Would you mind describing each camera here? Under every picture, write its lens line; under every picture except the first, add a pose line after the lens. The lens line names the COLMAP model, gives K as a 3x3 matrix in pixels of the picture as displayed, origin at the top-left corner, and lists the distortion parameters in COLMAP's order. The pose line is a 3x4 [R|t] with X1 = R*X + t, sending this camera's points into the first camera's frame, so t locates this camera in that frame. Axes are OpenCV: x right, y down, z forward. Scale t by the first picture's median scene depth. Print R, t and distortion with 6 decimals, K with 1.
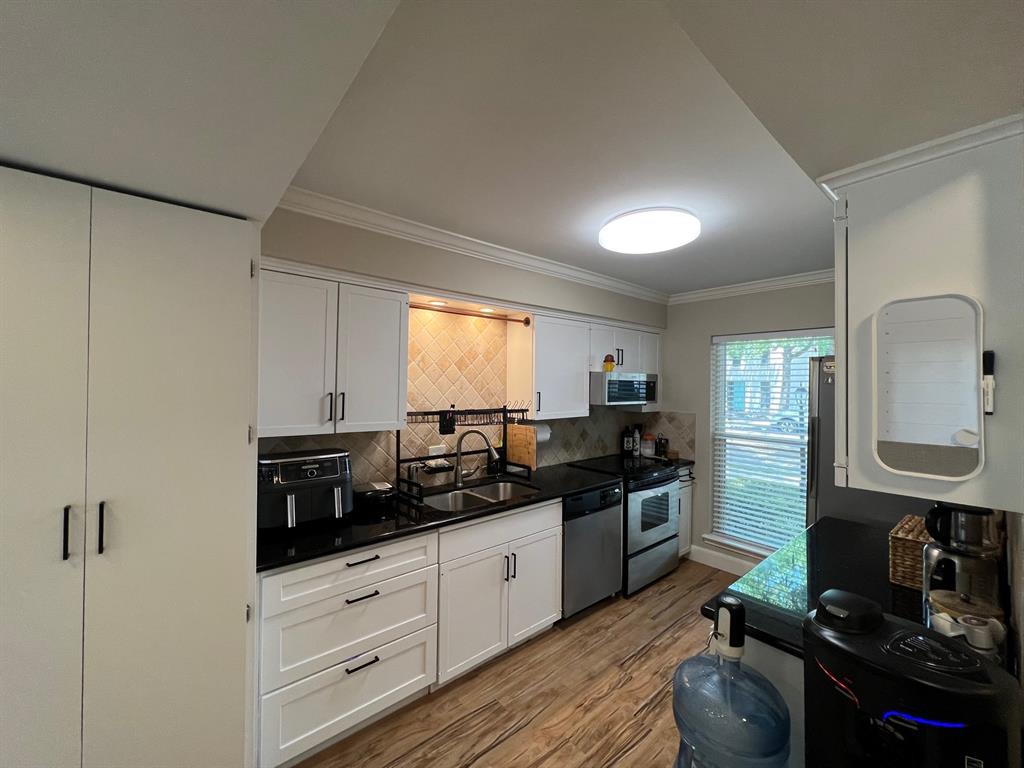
lens RADIAL K [[411.2, 0, 512.6], [0, 411.2, 385.3], [0, 0, 1]] dist [-0.005674, 0.001158]
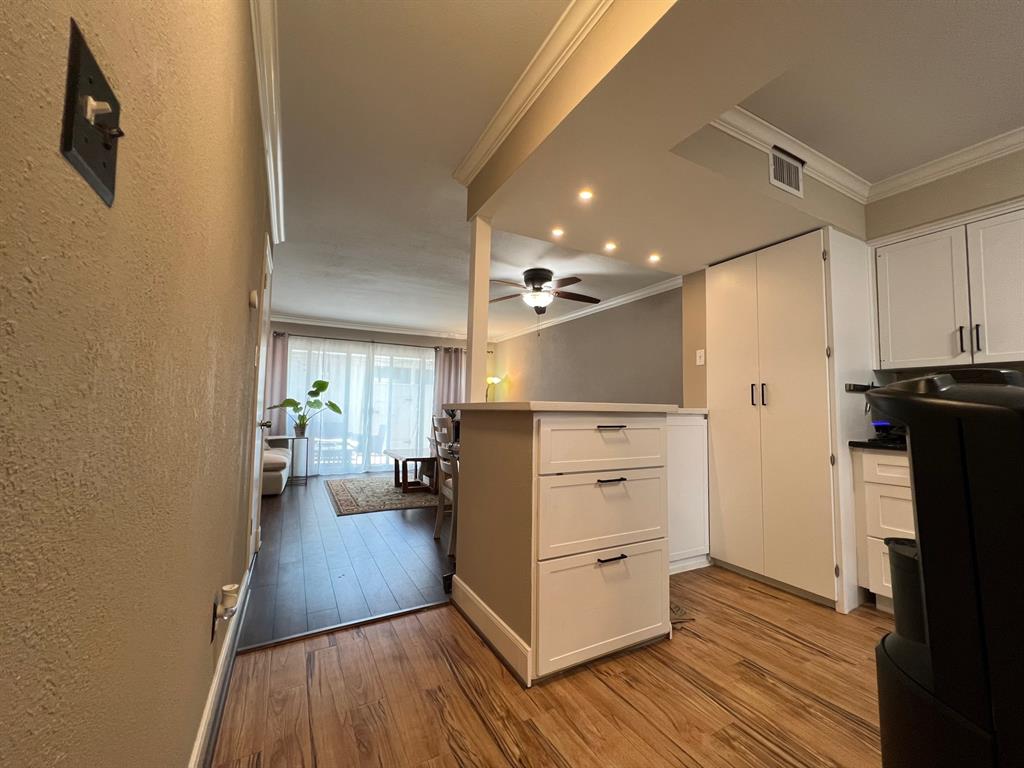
lens RADIAL K [[408.8, 0, 514.2], [0, 408.8, 383.2], [0, 0, 1]] dist [-0.003222, 0.000569]
pose [[-0.209506, -0.076104, -0.974841, 0.849749], [-0.014105, 0.997098, -0.074810, 0.265736], [0.977706, -0.001923, -0.209972, 0.064052]]
